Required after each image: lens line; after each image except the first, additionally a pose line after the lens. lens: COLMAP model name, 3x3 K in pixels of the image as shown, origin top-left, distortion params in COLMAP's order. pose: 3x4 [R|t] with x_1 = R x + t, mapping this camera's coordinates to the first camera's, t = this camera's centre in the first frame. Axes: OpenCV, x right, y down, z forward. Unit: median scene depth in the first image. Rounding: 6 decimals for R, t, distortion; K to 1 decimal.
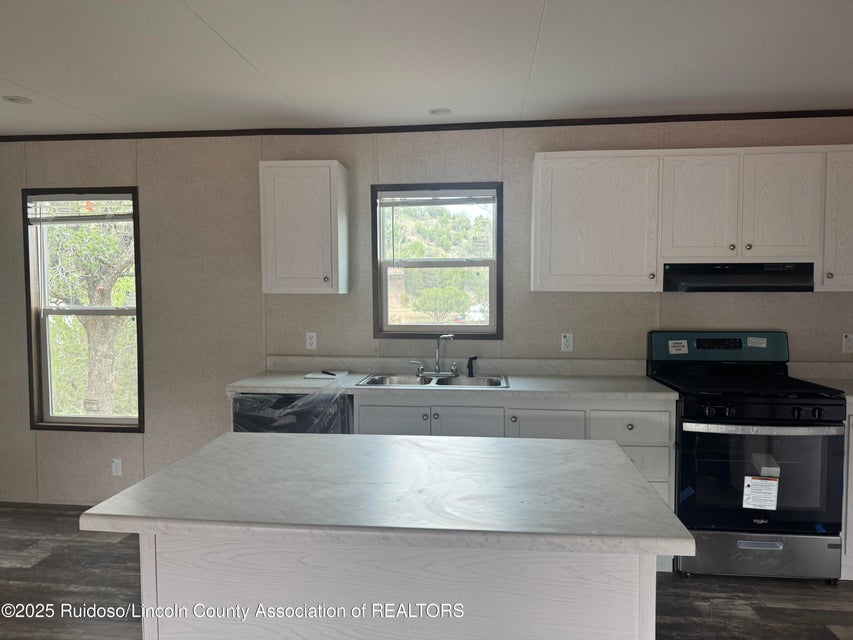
lens RADIAL K [[598.2, 0, 421.3], [0, 598.2, 321.4], [0, 0, 1]] dist [0.040382, -0.044396]
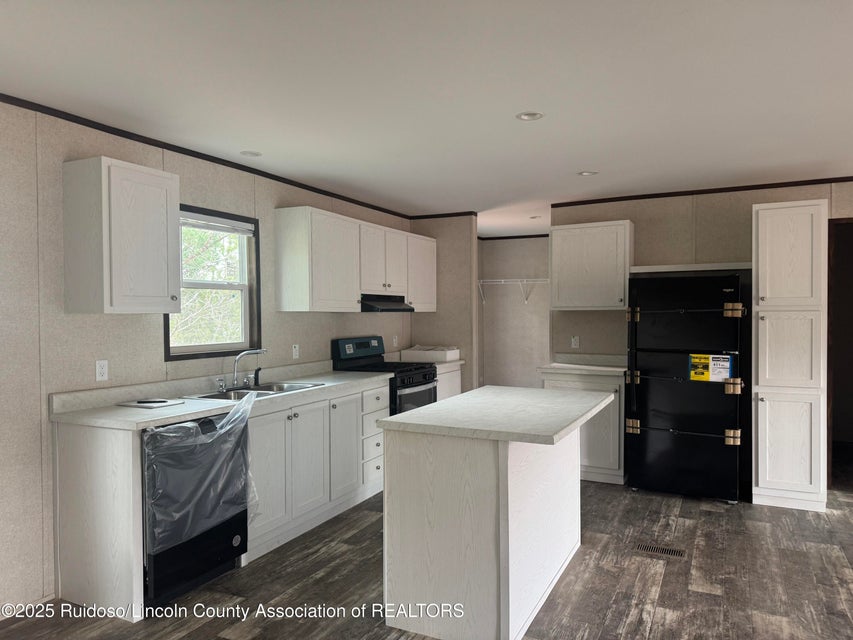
lens RADIAL K [[598.2, 0, 432.8], [0, 598.2, 316.1], [0, 0, 1]] dist [0.040382, -0.044396]
pose [[0.313249, -0.006154, 0.949651, -0.898464], [0.051085, 0.998640, -0.010379, -0.012665], [-0.948296, 0.051764, 0.313137, 0.319685]]
